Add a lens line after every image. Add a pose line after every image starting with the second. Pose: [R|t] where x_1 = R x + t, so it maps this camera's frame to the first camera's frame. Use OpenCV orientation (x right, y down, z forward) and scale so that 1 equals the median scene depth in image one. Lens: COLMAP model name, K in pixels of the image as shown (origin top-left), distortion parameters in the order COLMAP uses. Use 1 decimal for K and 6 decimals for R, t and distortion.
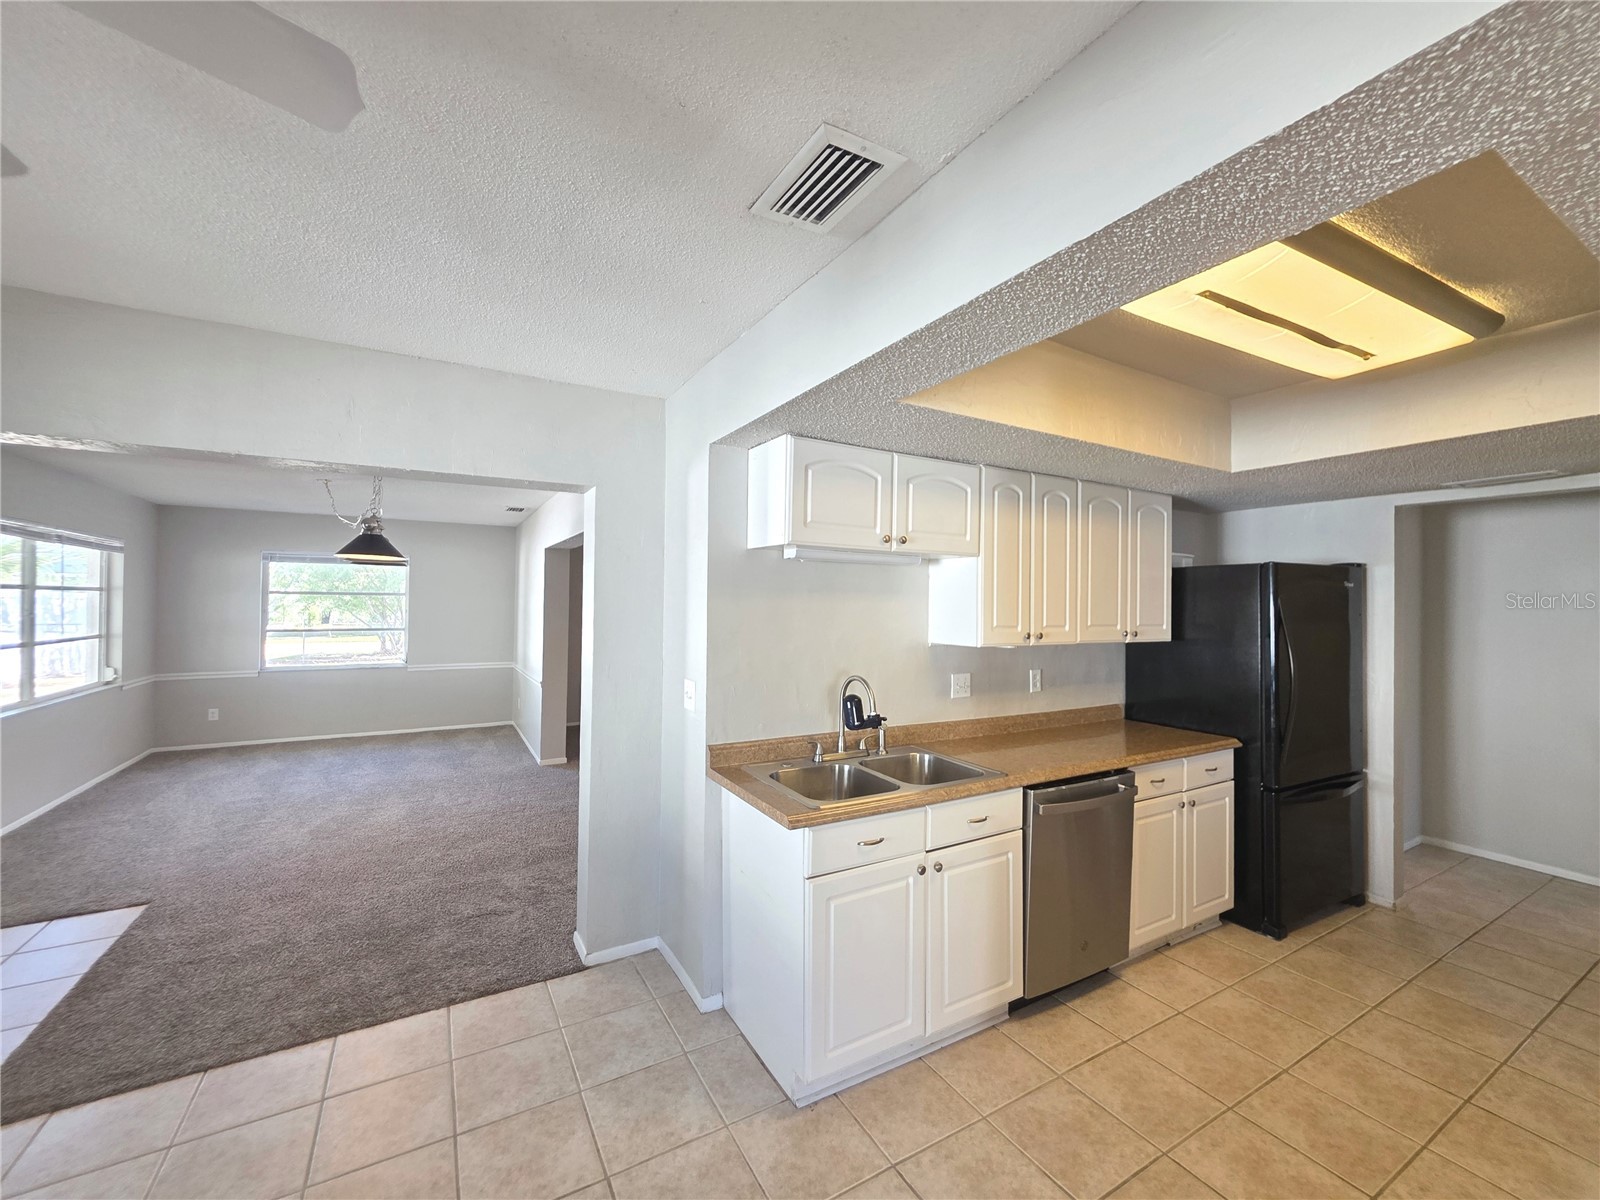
lens RADIAL K [[643.0, 0, 794.3], [0, 643.0, 596.4], [0, 0, 1]] dist [0.001135, -0.000150]
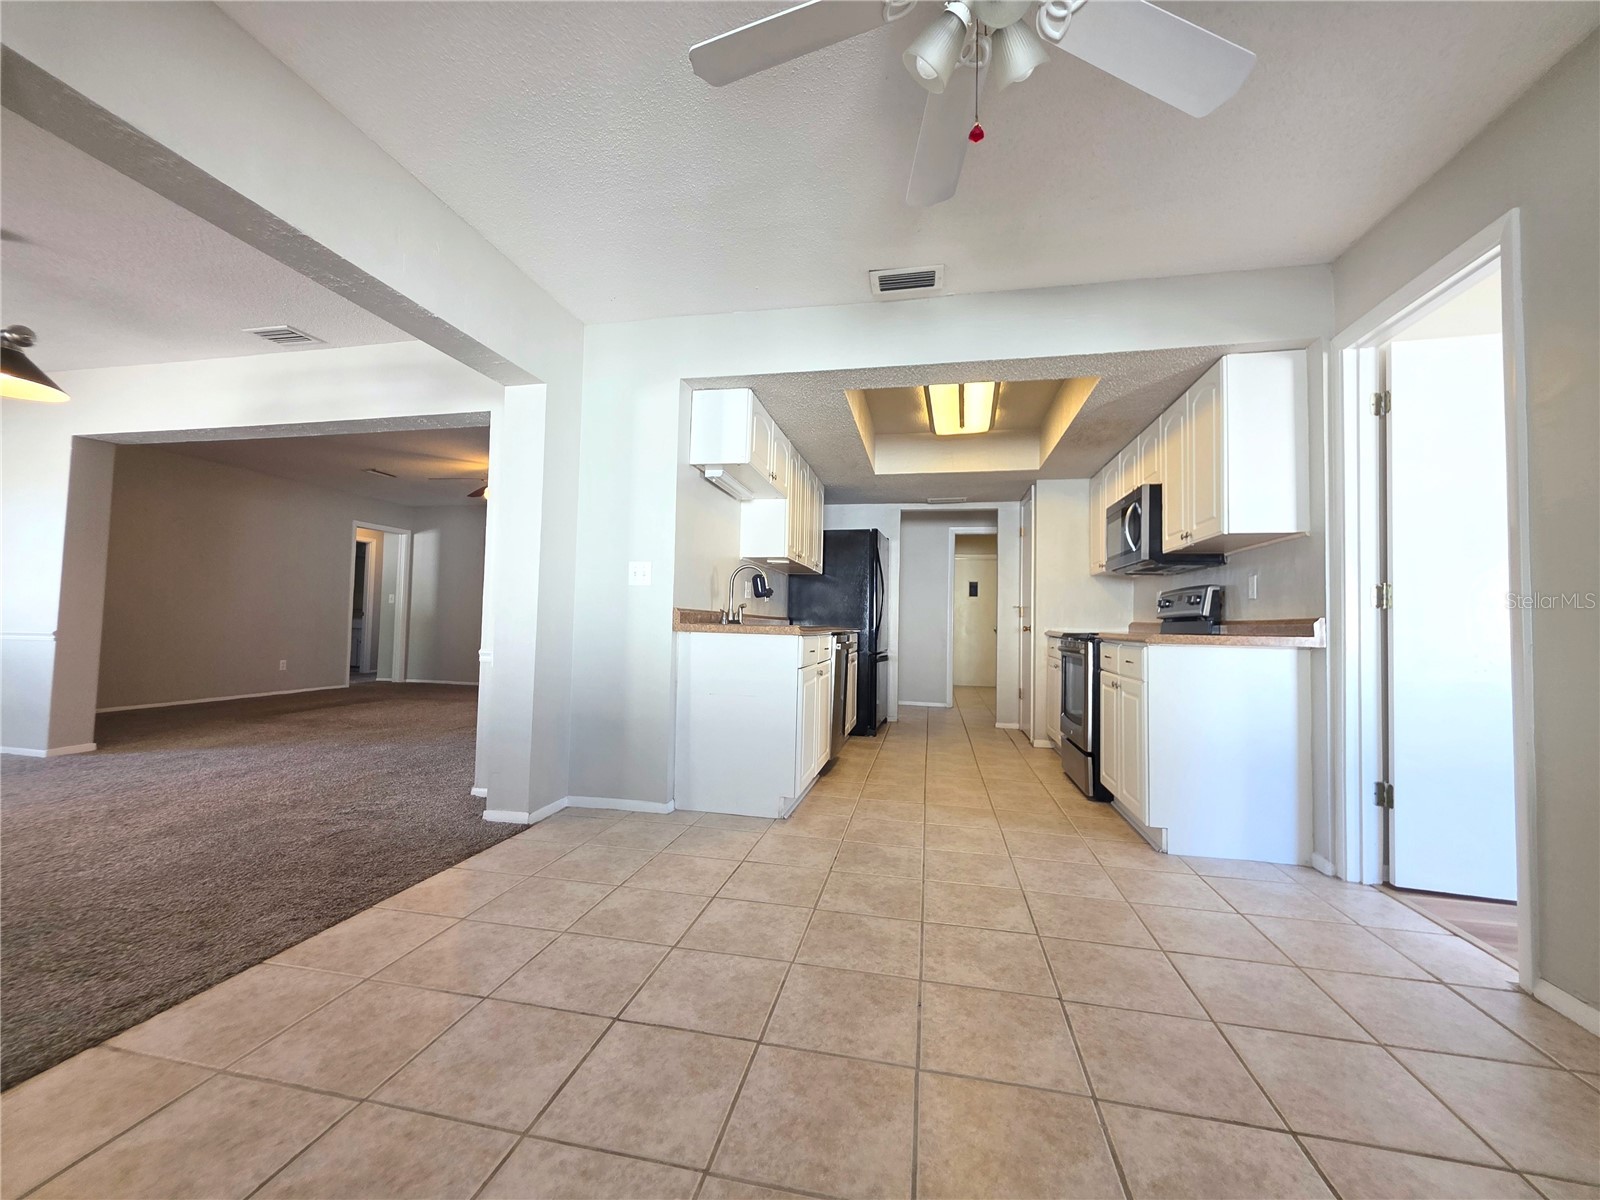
lens RADIAL K [[643.0, 0, 794.3], [0, 643.0, 596.4], [0, 0, 1]] dist [0.001135, -0.000150]
pose [[0.667051, 0.035772, 0.744153, -0.901318], [-0.023976, 0.999360, -0.026548, 0.228297], [-0.744626, -0.000134, 0.667482, -0.046175]]
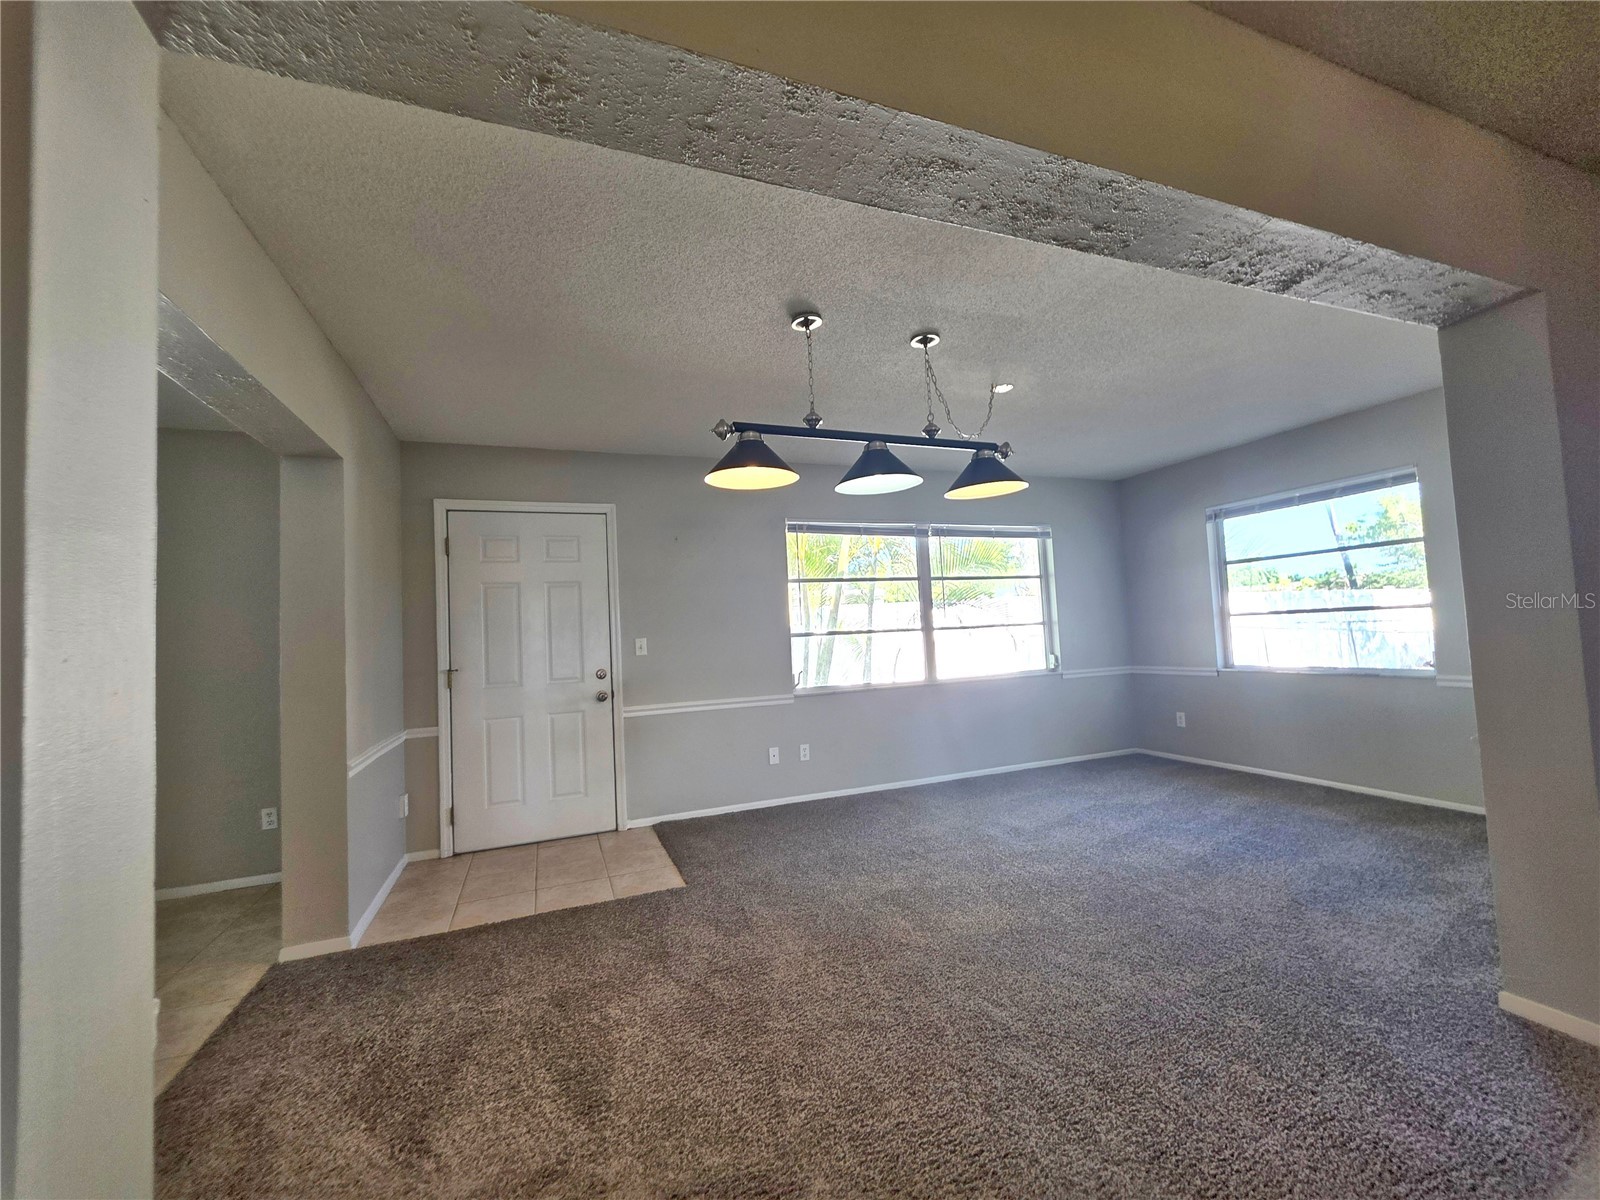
lens RADIAL K [[647.4, 0, 799.4], [0, 647.4, 598.7], [0, 0, 1]] dist [0.000968, -0.000023]
pose [[-0.145889, -0.057907, -0.987605, -0.048223], [0.057912, 0.996074, -0.066959, 0.153773], [0.987604, -0.066963, -0.141963, 1.700396]]
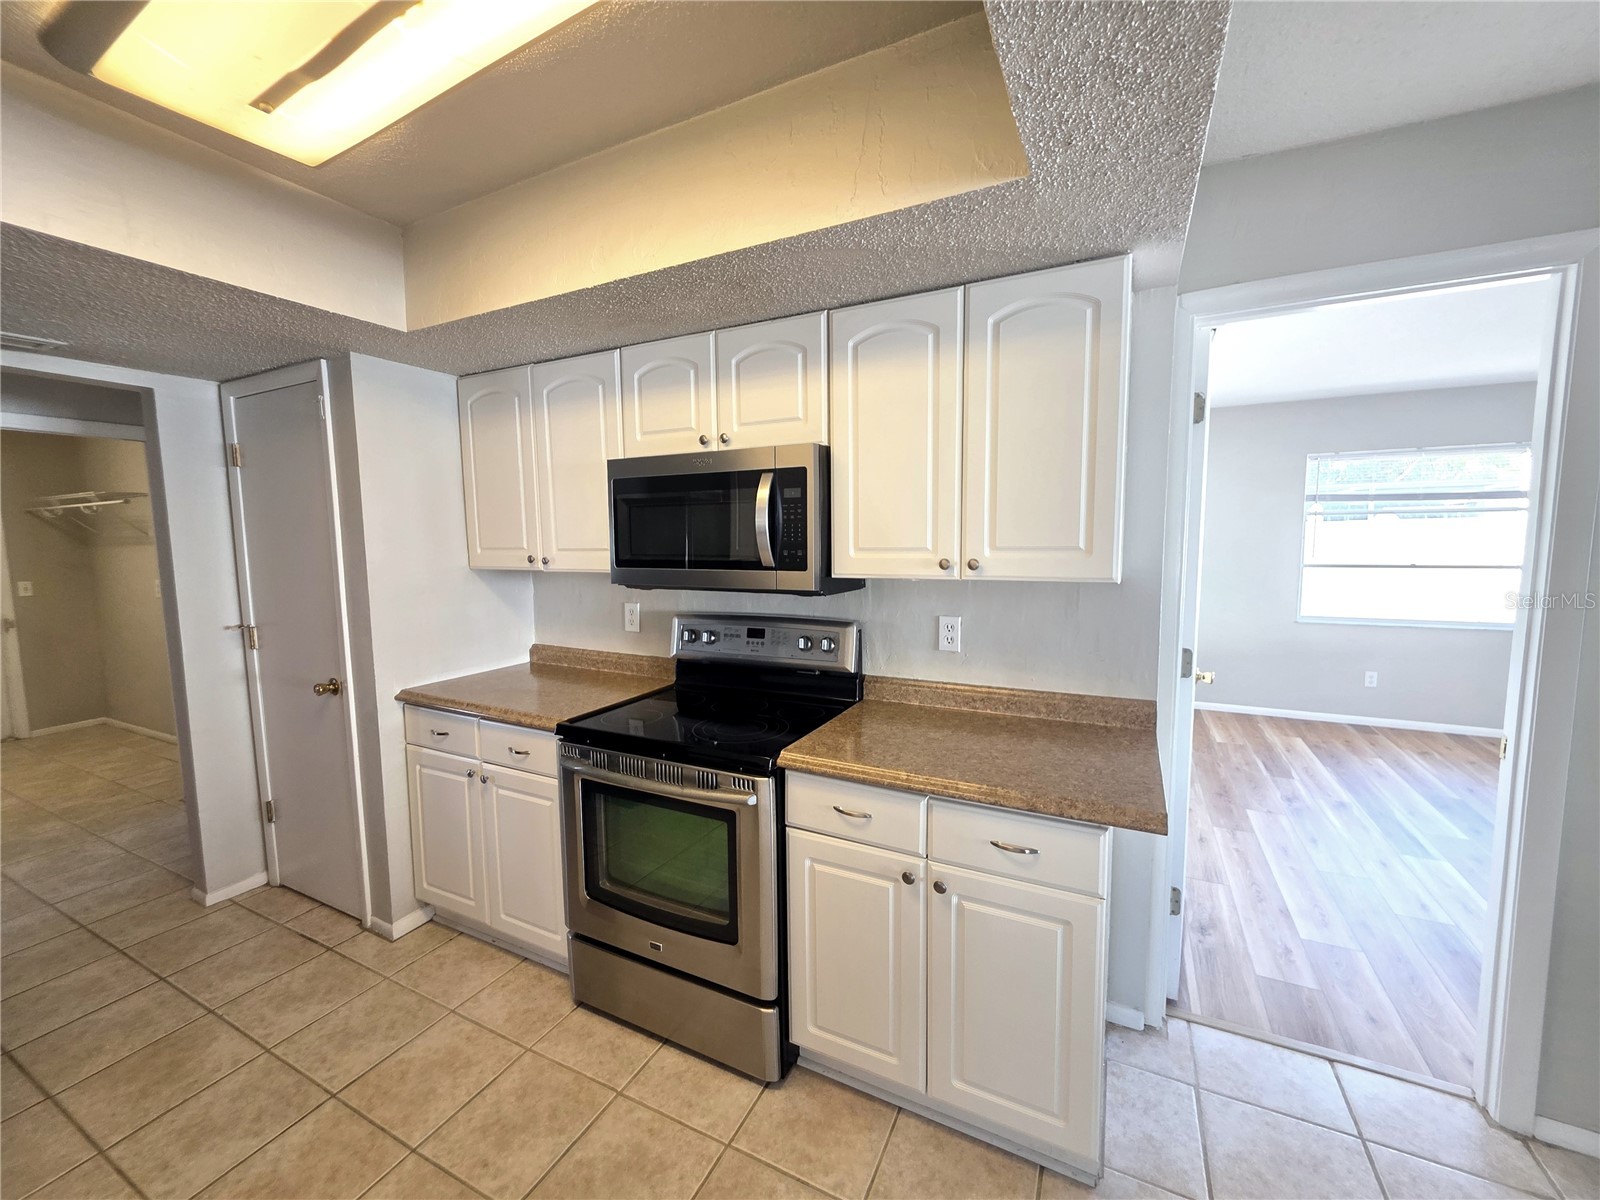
lens RADIAL K [[647.4, 0, 799.4], [0, 647.4, 598.7], [0, 0, 1]] dist [0.000968, -0.000023]
pose [[-0.548106, -0.084765, 0.832103, 0.035335], [-0.002985, 0.995043, 0.099397, 0.030070], [-0.836404, 0.051997, -0.545642, 0.734609]]
